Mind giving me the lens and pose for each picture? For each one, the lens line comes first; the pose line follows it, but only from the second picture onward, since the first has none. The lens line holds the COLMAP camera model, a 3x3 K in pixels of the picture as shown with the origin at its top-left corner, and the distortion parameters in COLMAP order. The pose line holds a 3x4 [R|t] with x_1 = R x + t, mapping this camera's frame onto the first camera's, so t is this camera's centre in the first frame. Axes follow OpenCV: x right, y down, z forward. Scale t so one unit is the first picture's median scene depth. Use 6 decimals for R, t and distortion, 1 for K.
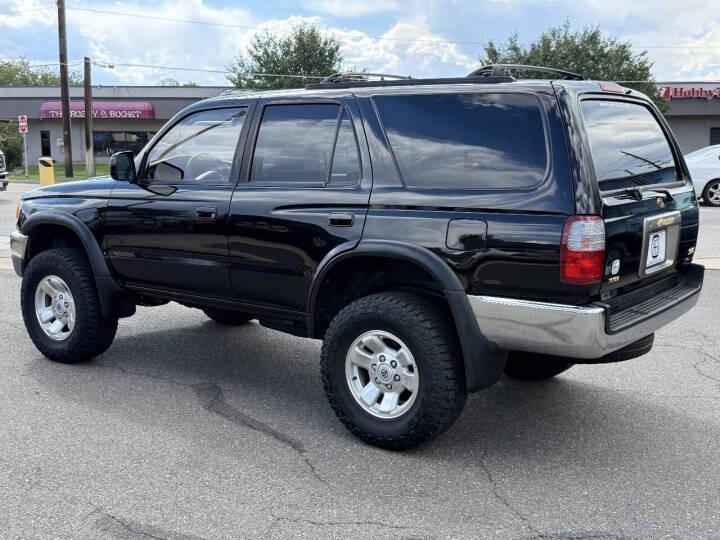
lens RADIAL K [[854.2, 0, 356.6], [0, 854.2, 270.7], [0, 0, 1]] dist [0.083936, 0.000000]
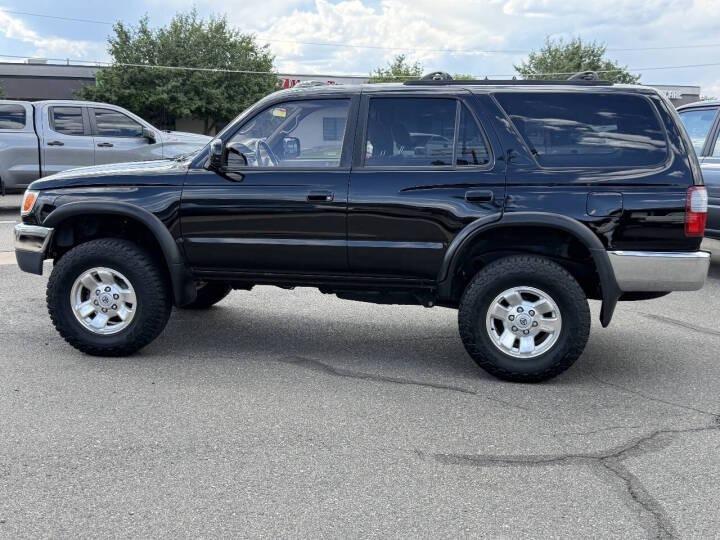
lens RADIAL K [[854.2, 0, 359.1], [0, 854.2, 271.8], [0, 0, 1]] dist [0.083936, 0.000000]
pose [[0.885850, -0.068729, 0.458852, -0.650185], [0.060006, 0.997633, 0.033585, -0.005408], [-0.460074, -0.002217, 0.887878, 0.017299]]
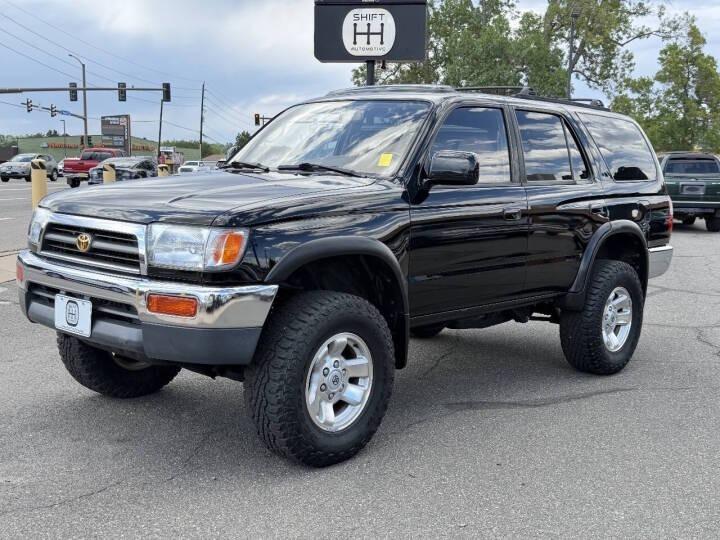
lens RADIAL K [[854.2, 0, 365.6], [0, 854.2, 268.7], [0, 0, 1]] dist [0.083936, 0.000000]
pose [[0.094381, -0.115601, 0.988802, -1.200066], [0.118244, 0.987506, 0.104163, -0.132135], [-0.988489, 0.107089, 0.106871, 1.094731]]
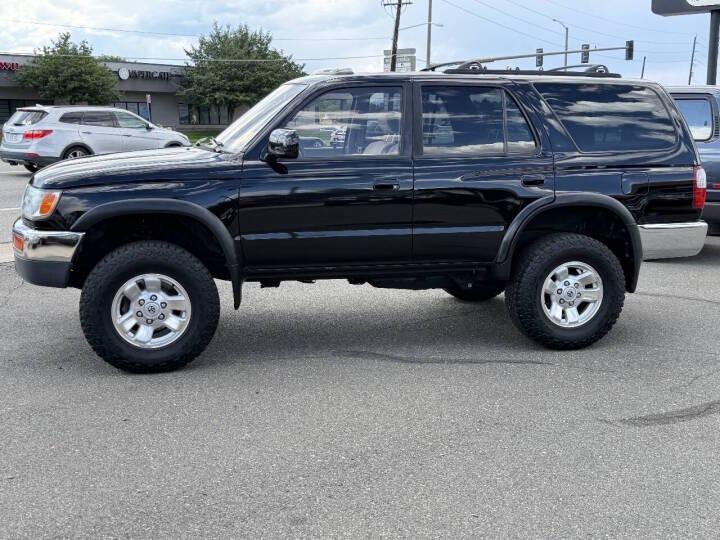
lens RADIAL K [[854.2, 0, 359.0], [0, 854.2, 272.7], [0, 0, 1]] dist [0.083936, 0.000000]
pose [[0.624170, -0.134610, 0.769605, -1.061844], [0.107672, 0.990467, 0.085915, -0.055921], [-0.773834, 0.029239, 0.632714, 0.361063]]
